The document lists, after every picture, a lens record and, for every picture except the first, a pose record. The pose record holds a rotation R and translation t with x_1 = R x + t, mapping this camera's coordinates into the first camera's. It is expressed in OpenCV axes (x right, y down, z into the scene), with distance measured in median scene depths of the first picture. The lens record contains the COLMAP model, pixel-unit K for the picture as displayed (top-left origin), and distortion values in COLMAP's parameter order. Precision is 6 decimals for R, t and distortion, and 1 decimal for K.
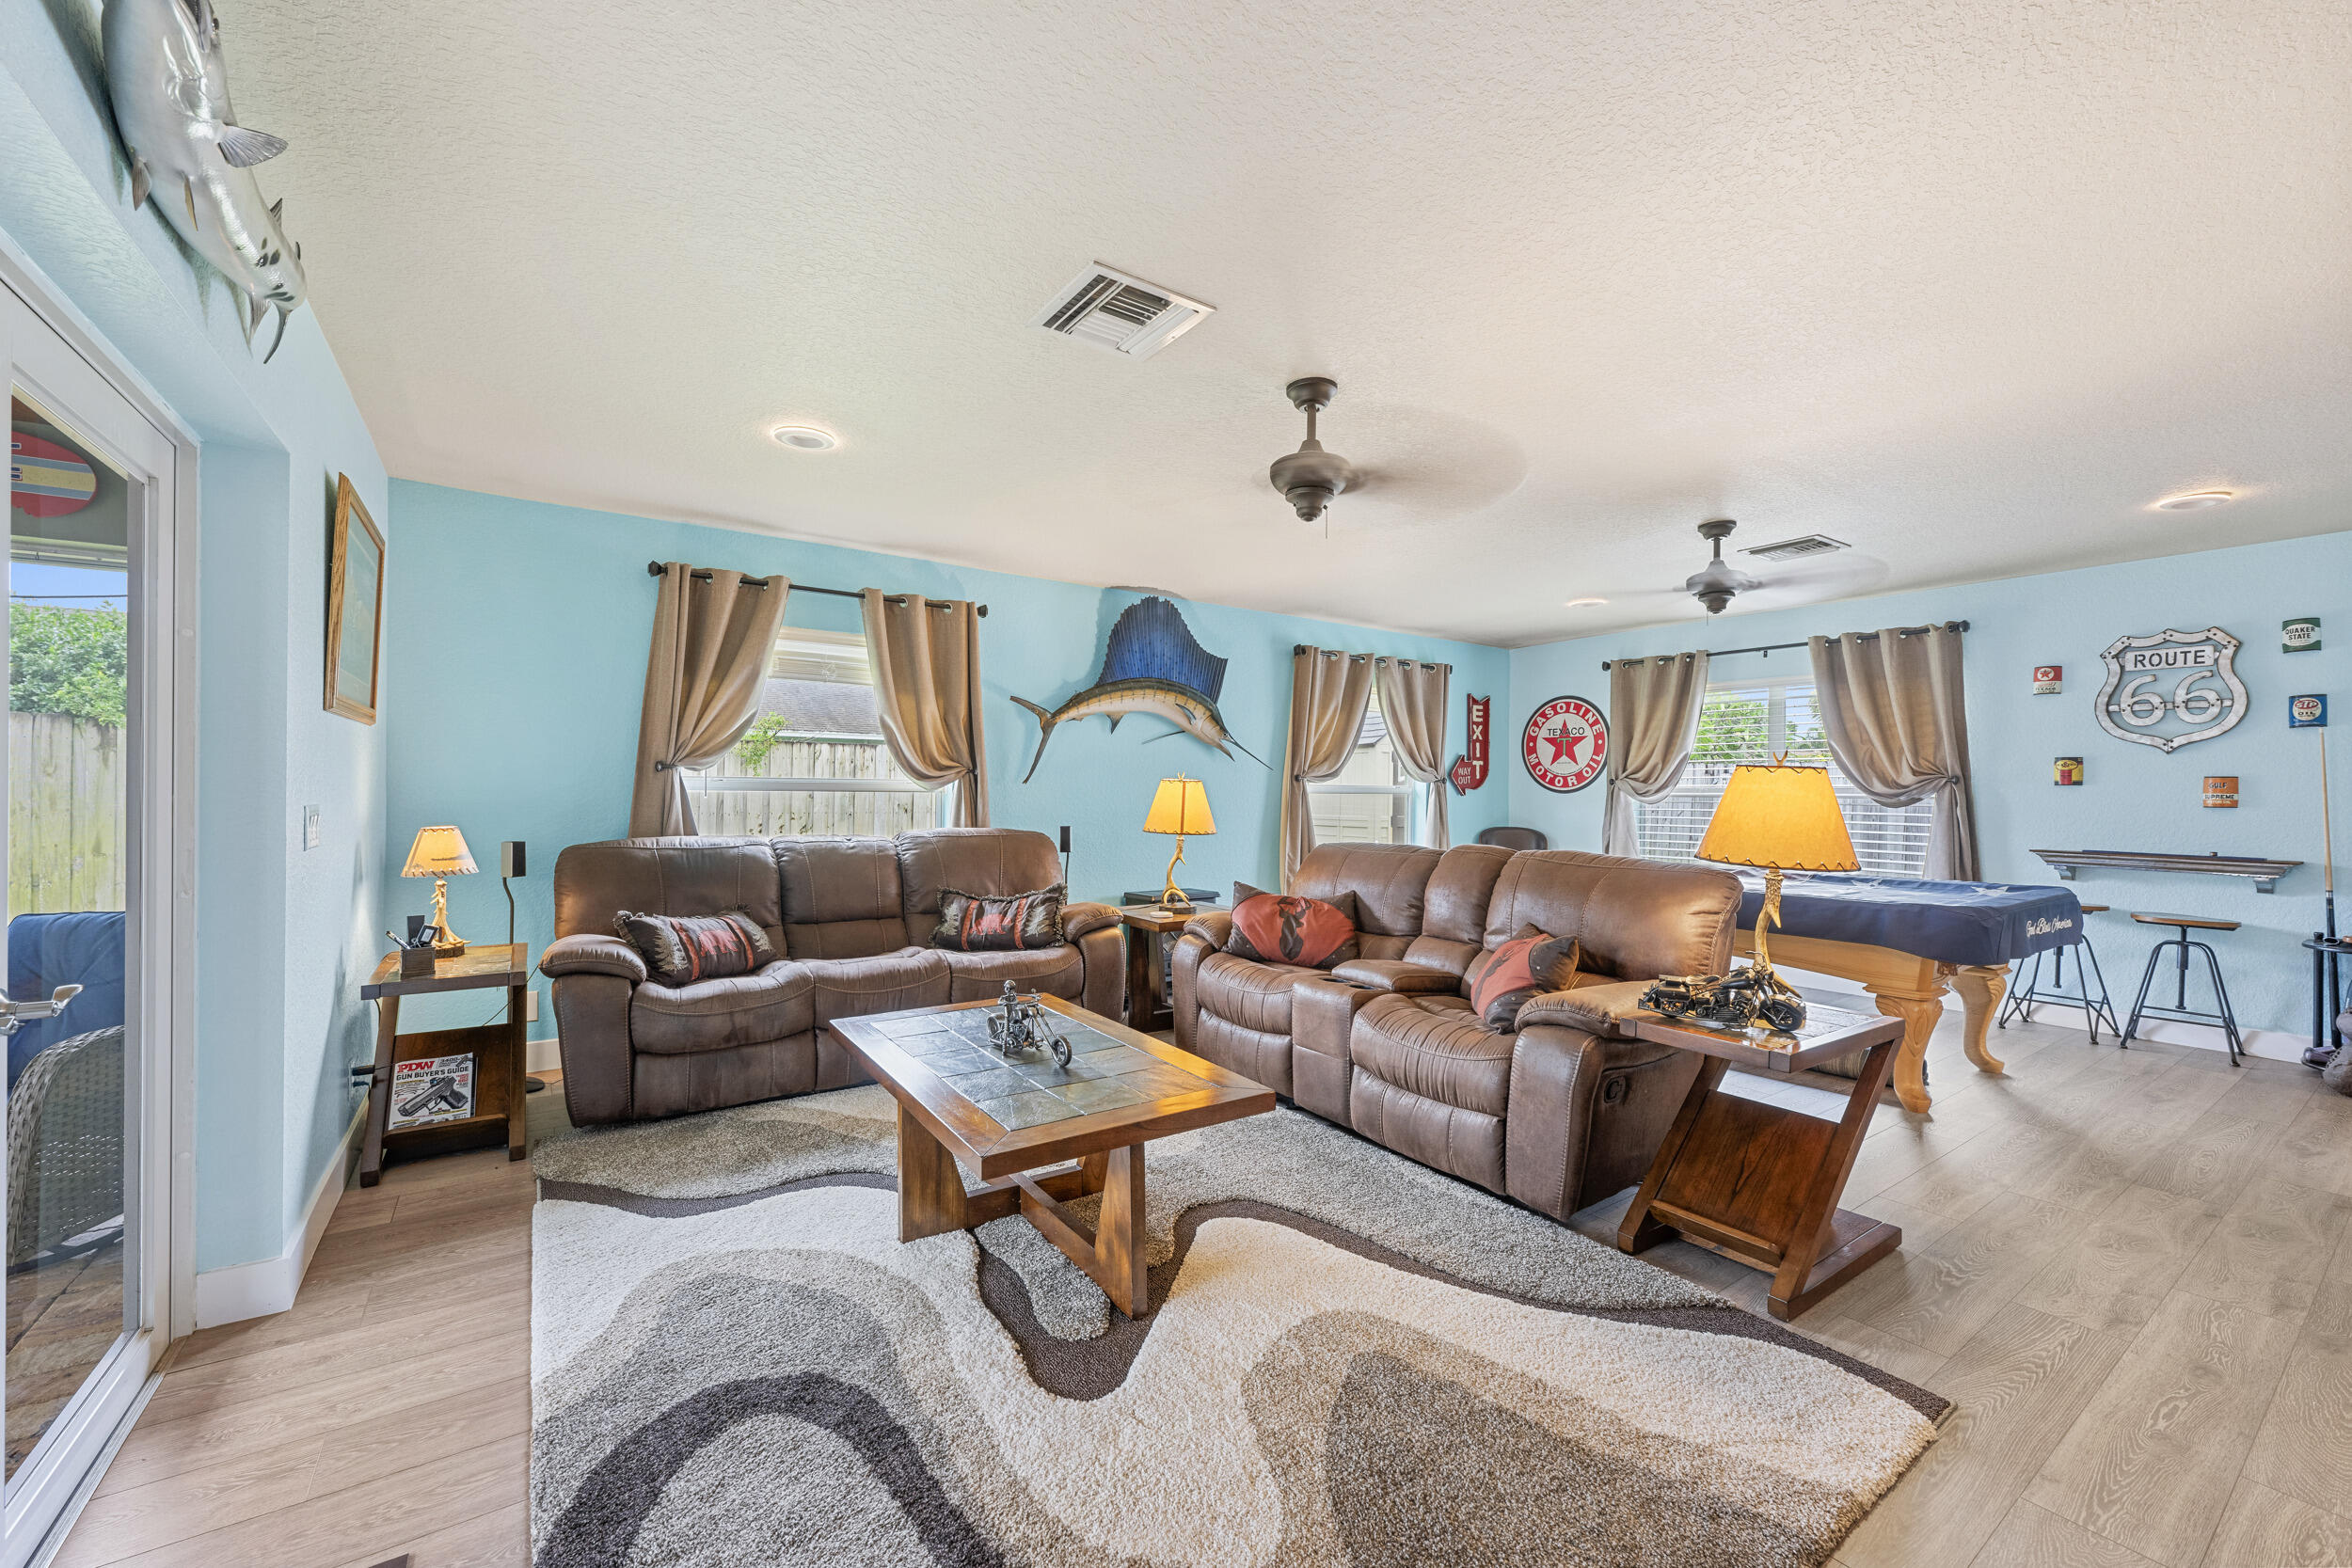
lens RADIAL K [[934.4, 0, 1165.1], [0, 934.4, 789.8], [0, 0, 1]] dist [-0.002843, 0.000314]
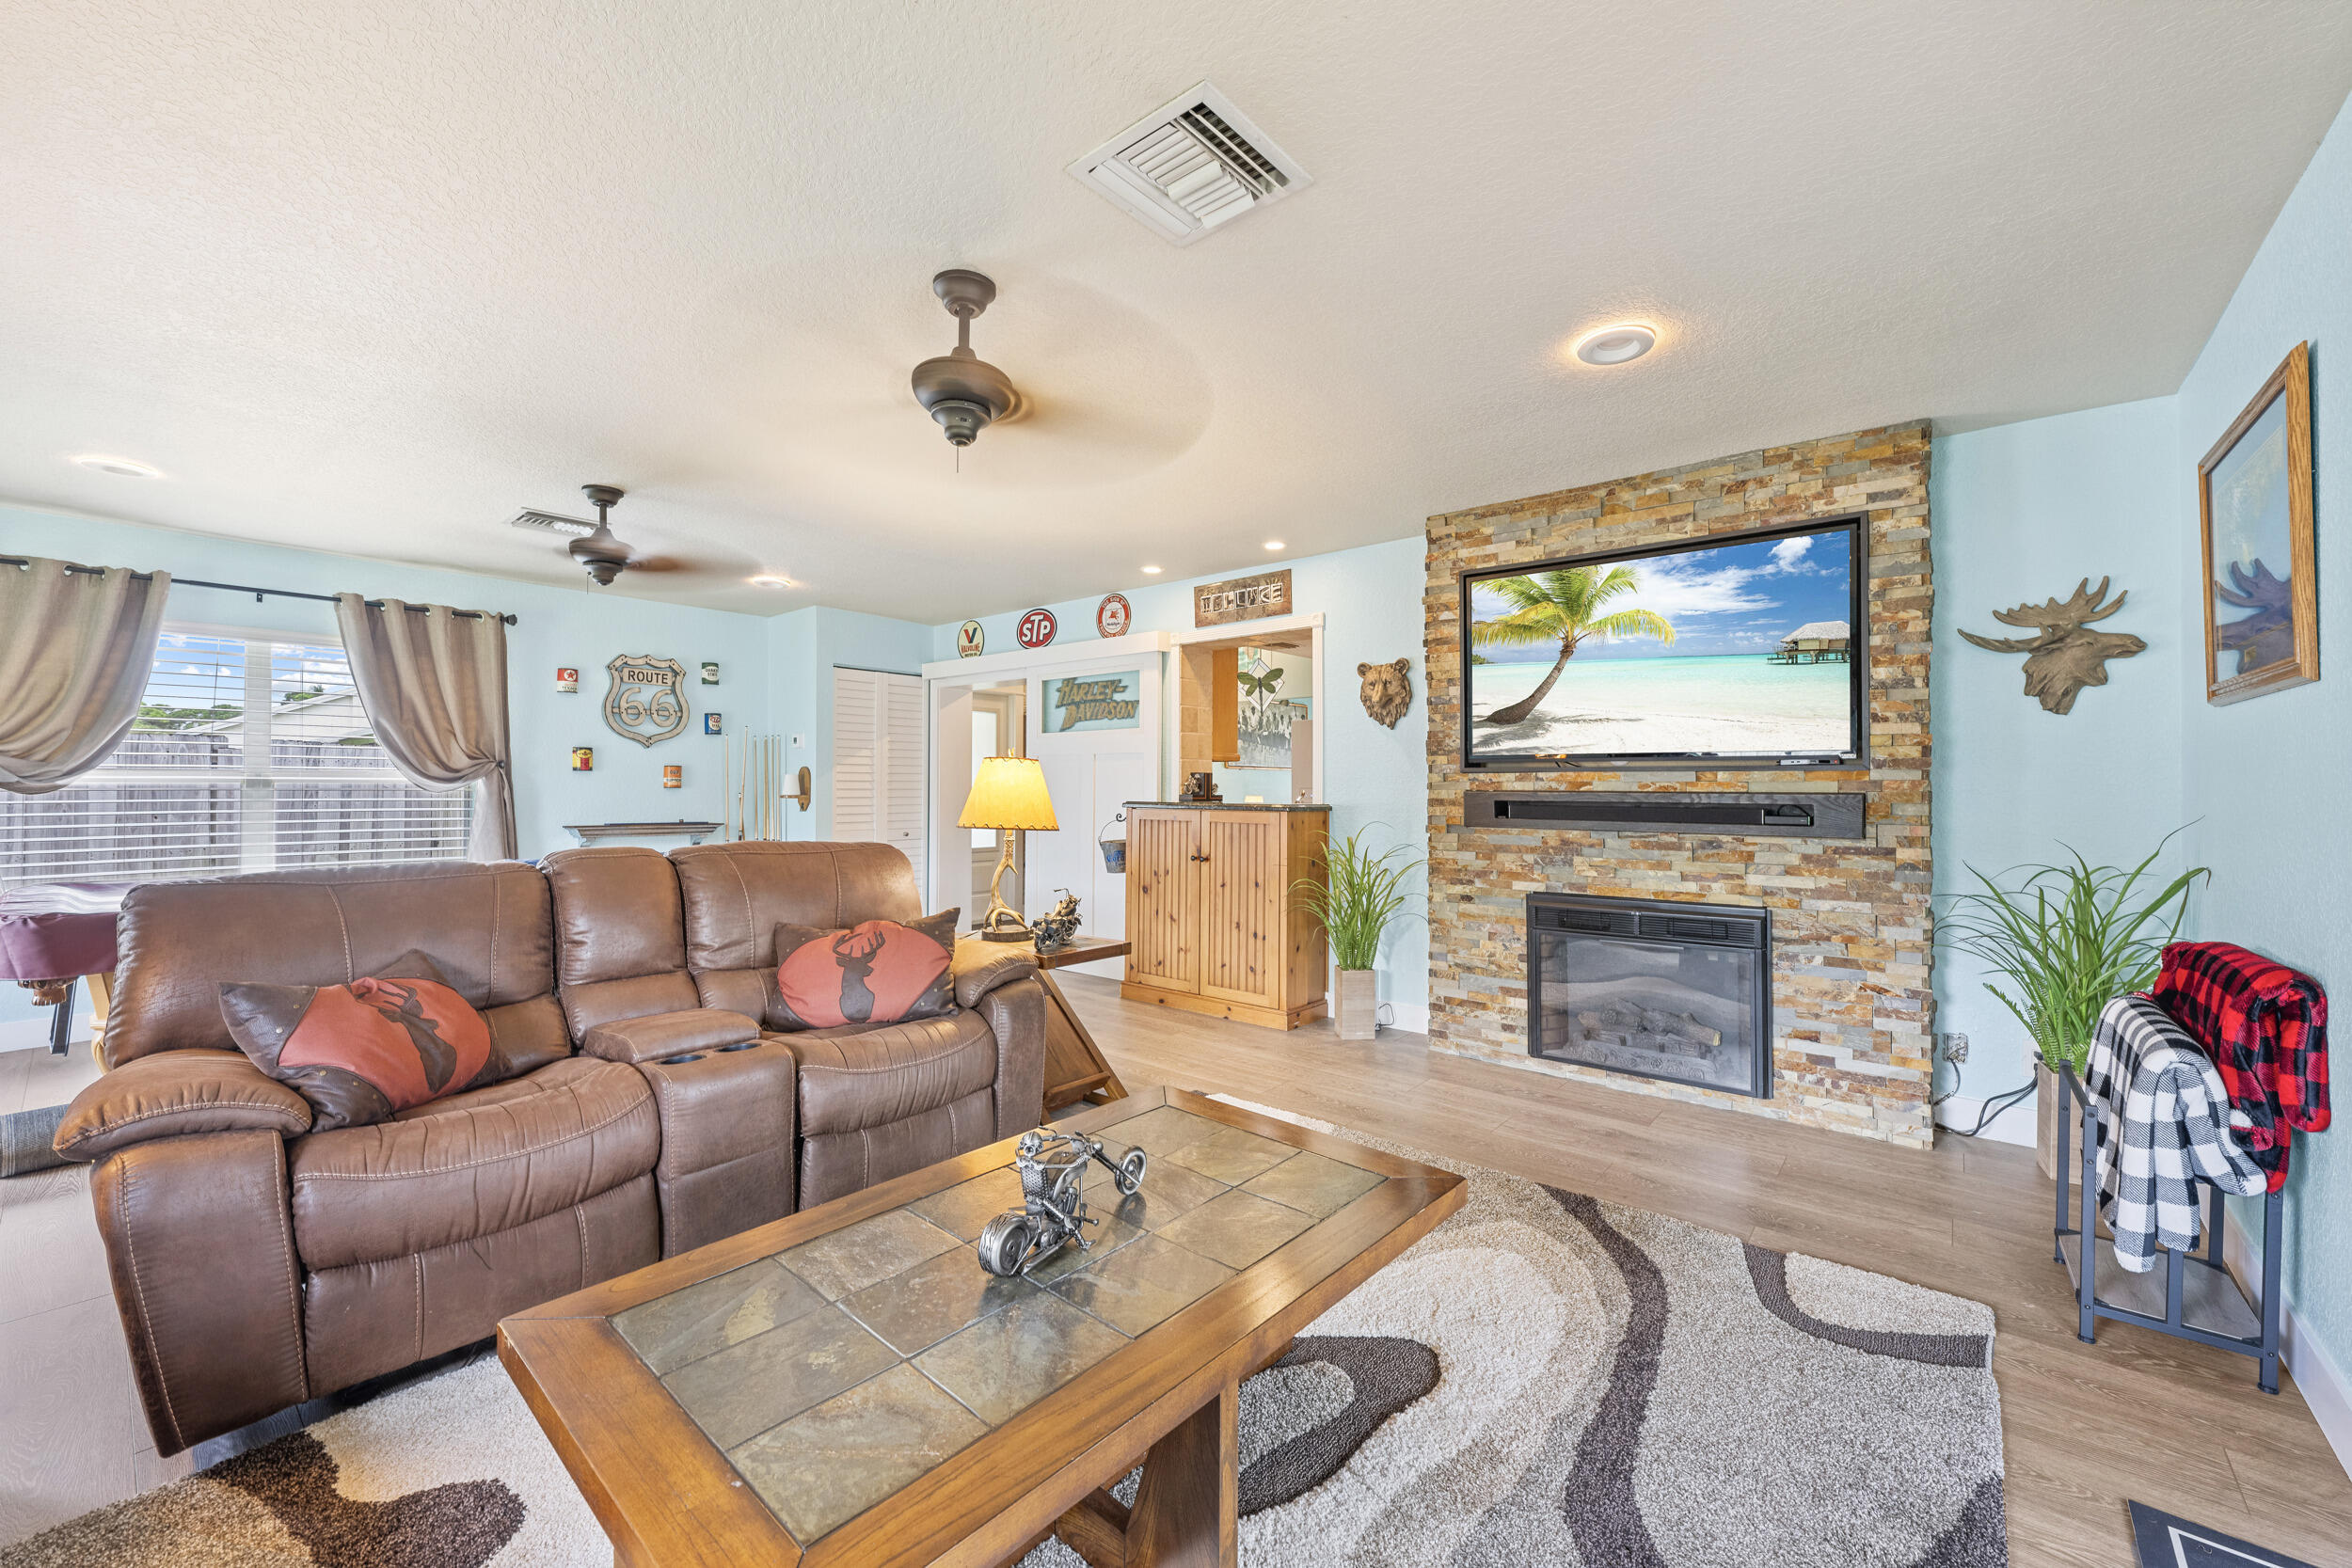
lens RADIAL K [[934.4, 0, 1181.2], [0, 934.4, 776.1], [0, 0, 1]] dist [-0.002843, 0.000314]
pose [[-0.265501, 0.000040, 0.964111, -0.352351], [-0.006528, 0.999977, -0.001839, -0.000987], [-0.964088, -0.006782, -0.265495, 0.529872]]
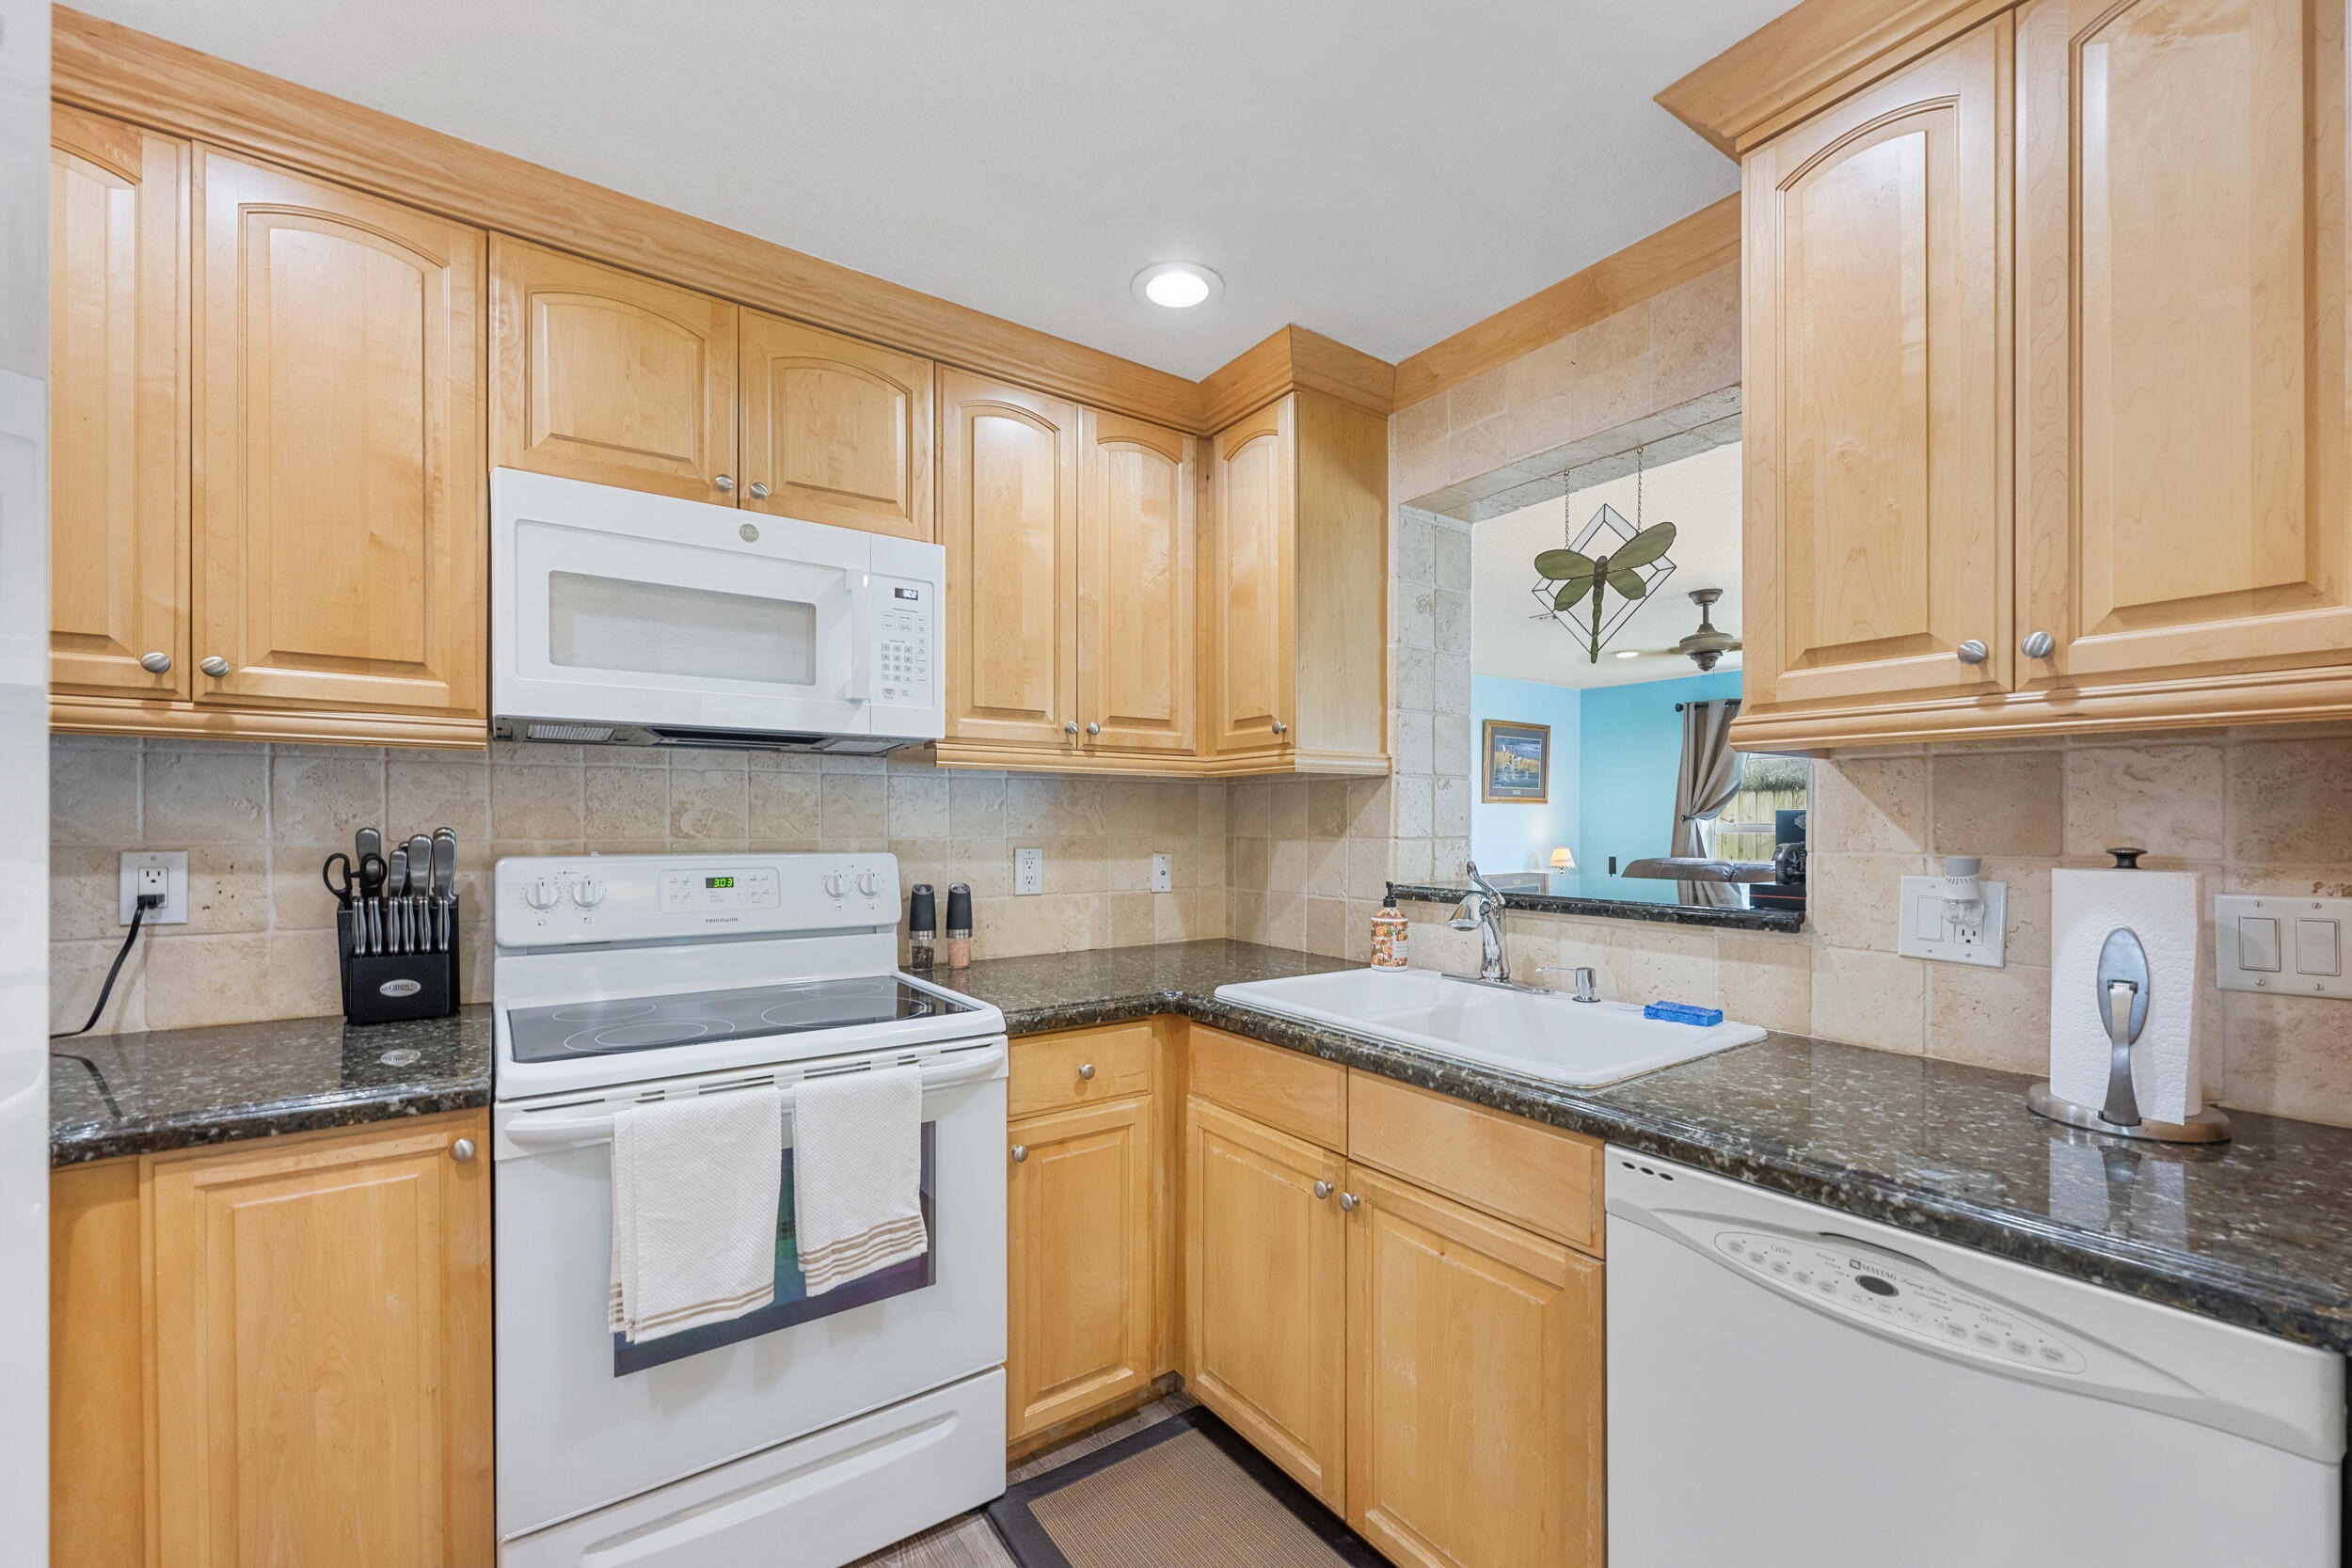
lens RADIAL K [[934.4, 0, 1186.1], [0, 934.4, 838.7], [0, 0, 1]] dist [-0.002843, 0.000314]
pose [[0.032516, 0.009597, -0.999425, 0.927765], [0.000281, 0.999954, 0.009611, -0.001764], [0.999471, -0.000593, 0.032512, 0.005092]]
